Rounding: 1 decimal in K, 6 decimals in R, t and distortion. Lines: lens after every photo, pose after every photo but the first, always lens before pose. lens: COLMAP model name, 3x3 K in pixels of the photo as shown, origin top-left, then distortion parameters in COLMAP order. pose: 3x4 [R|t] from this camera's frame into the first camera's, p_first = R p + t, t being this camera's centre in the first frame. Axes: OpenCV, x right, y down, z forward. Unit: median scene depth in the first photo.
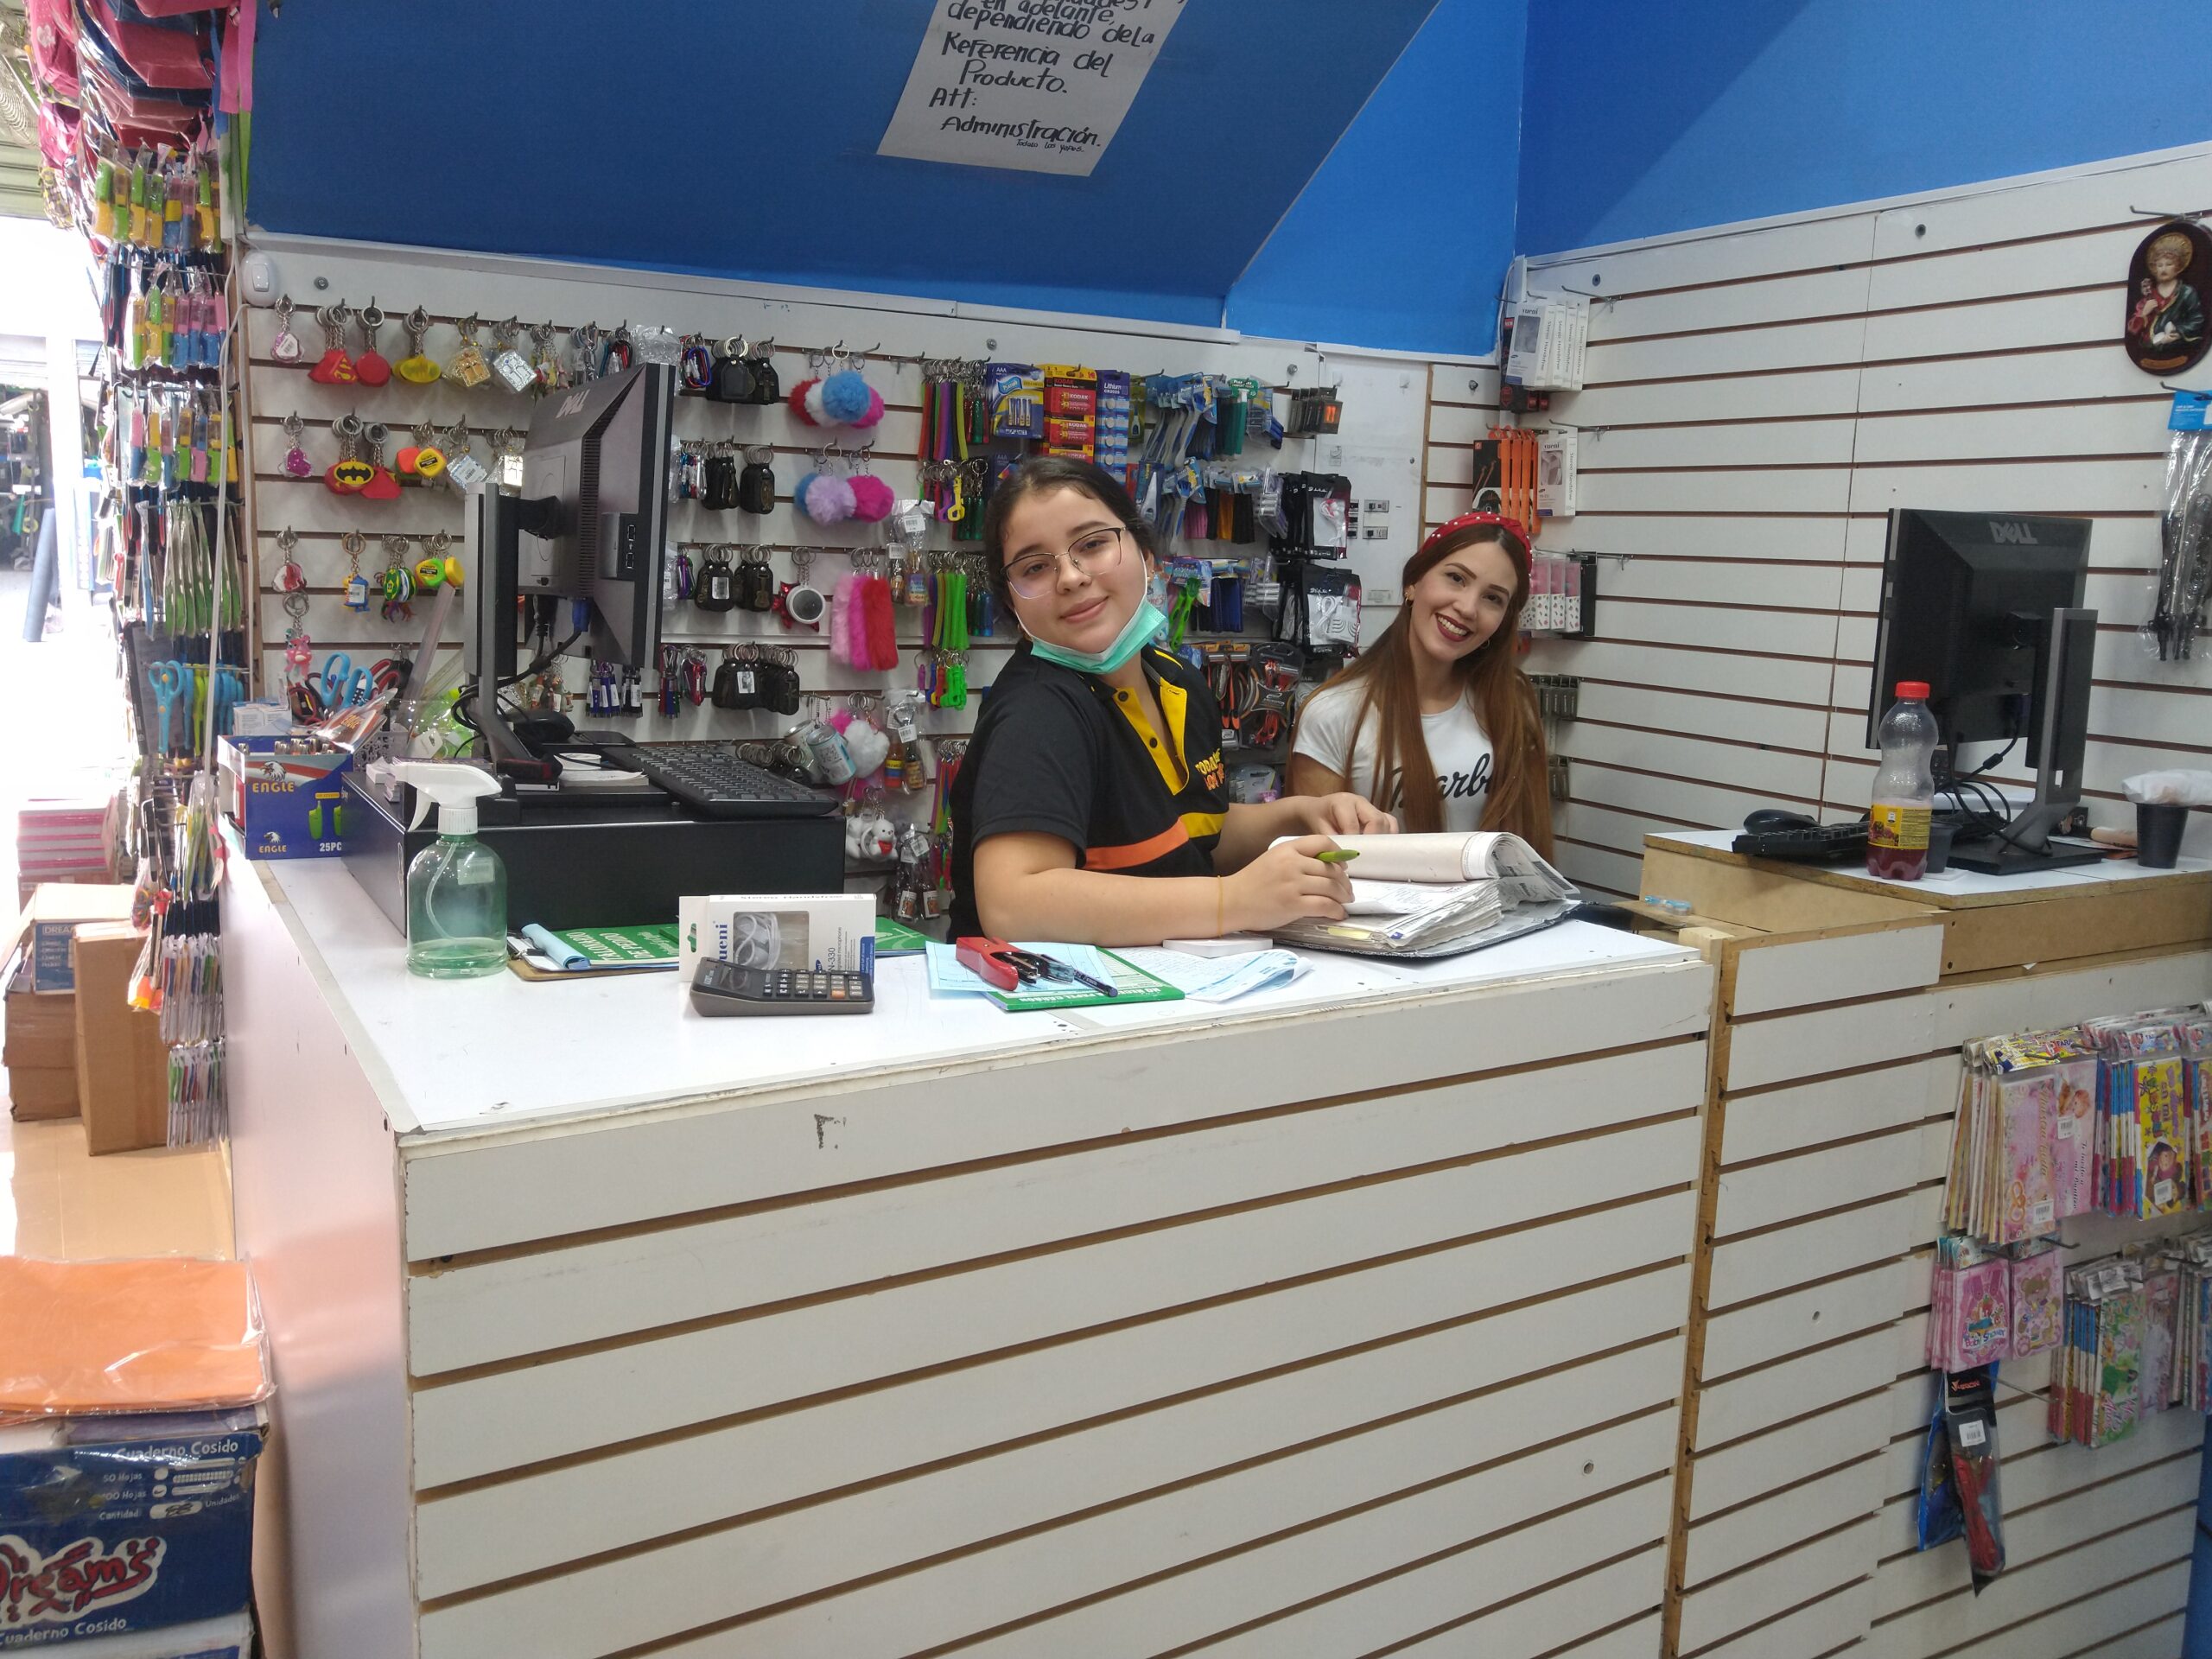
lens RADIAL K [[1724.0, 0, 1095.7], [0, 1724.0, 834.5], [0, 0, 1]] dist [0.058885, -0.074377]
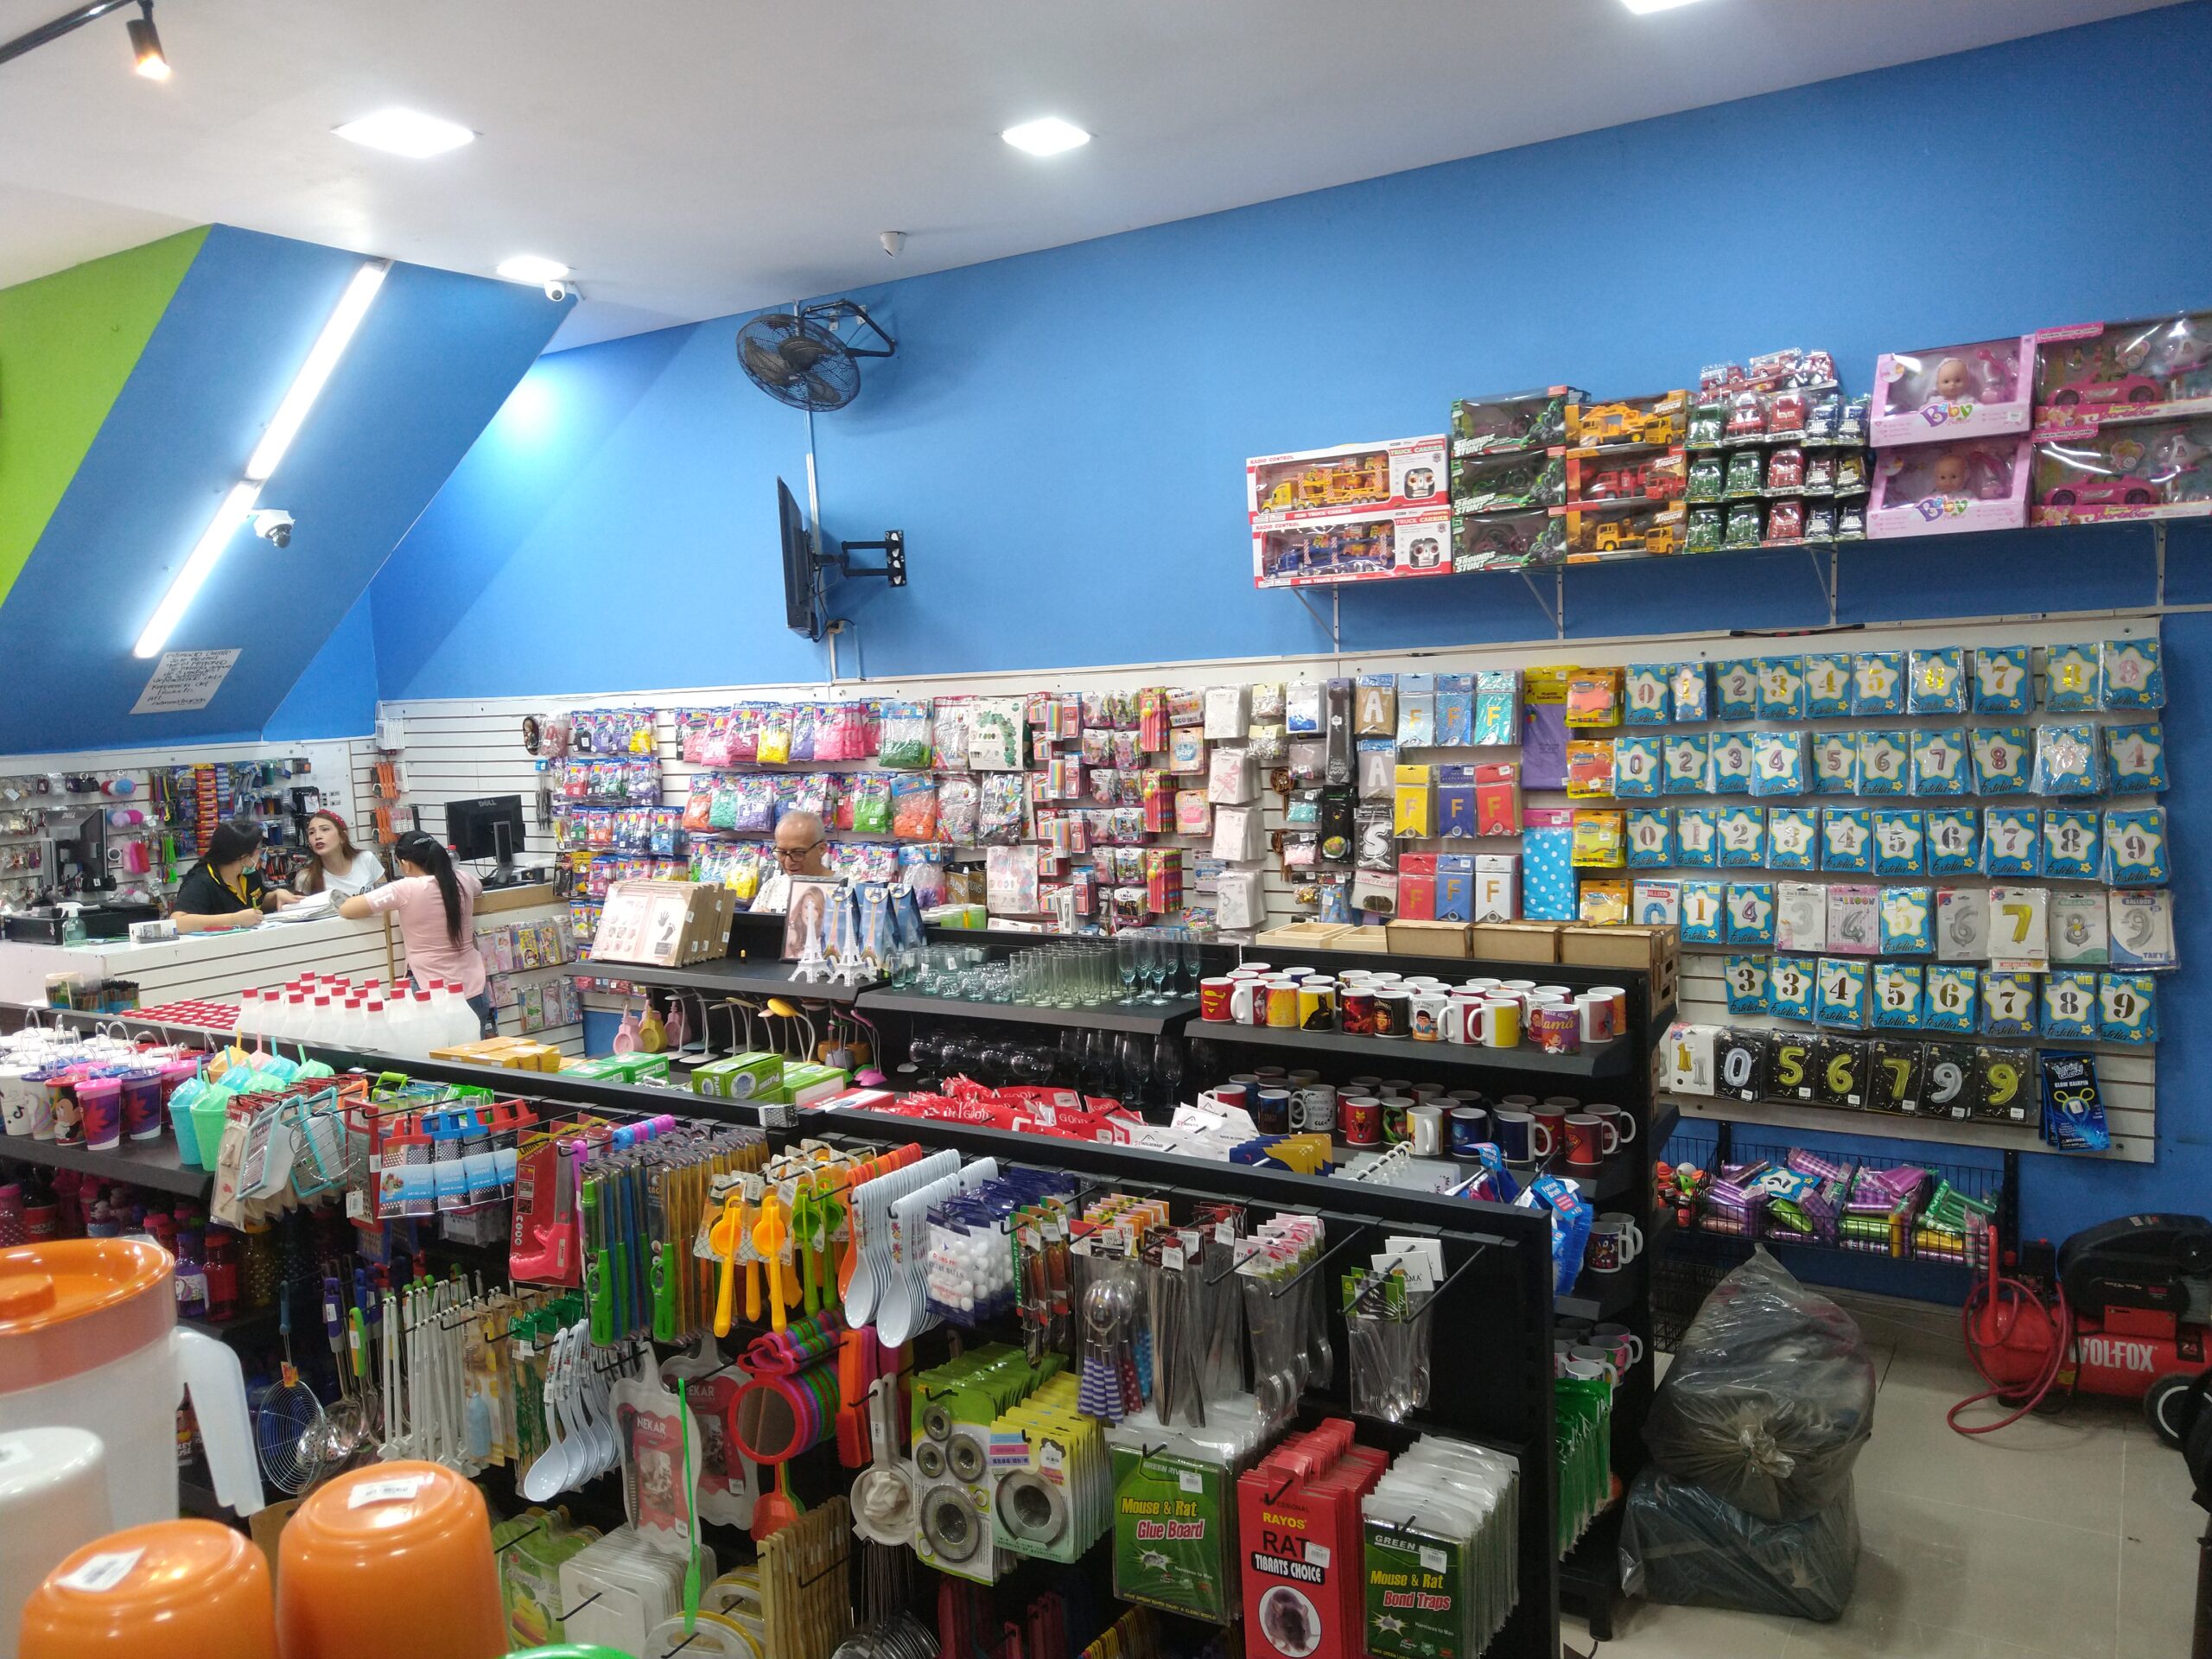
lens RADIAL K [[1724.0, 0, 1095.7], [0, 1724.0, 834.5], [0, 0, 1]] dist [0.058885, -0.074377]
pose [[0.891454, -0.105783, 0.440591, 0.019214], [0.140867, 0.988884, -0.047593, 0.199574], [-0.430658, 0.104492, 0.896446, -2.251036]]
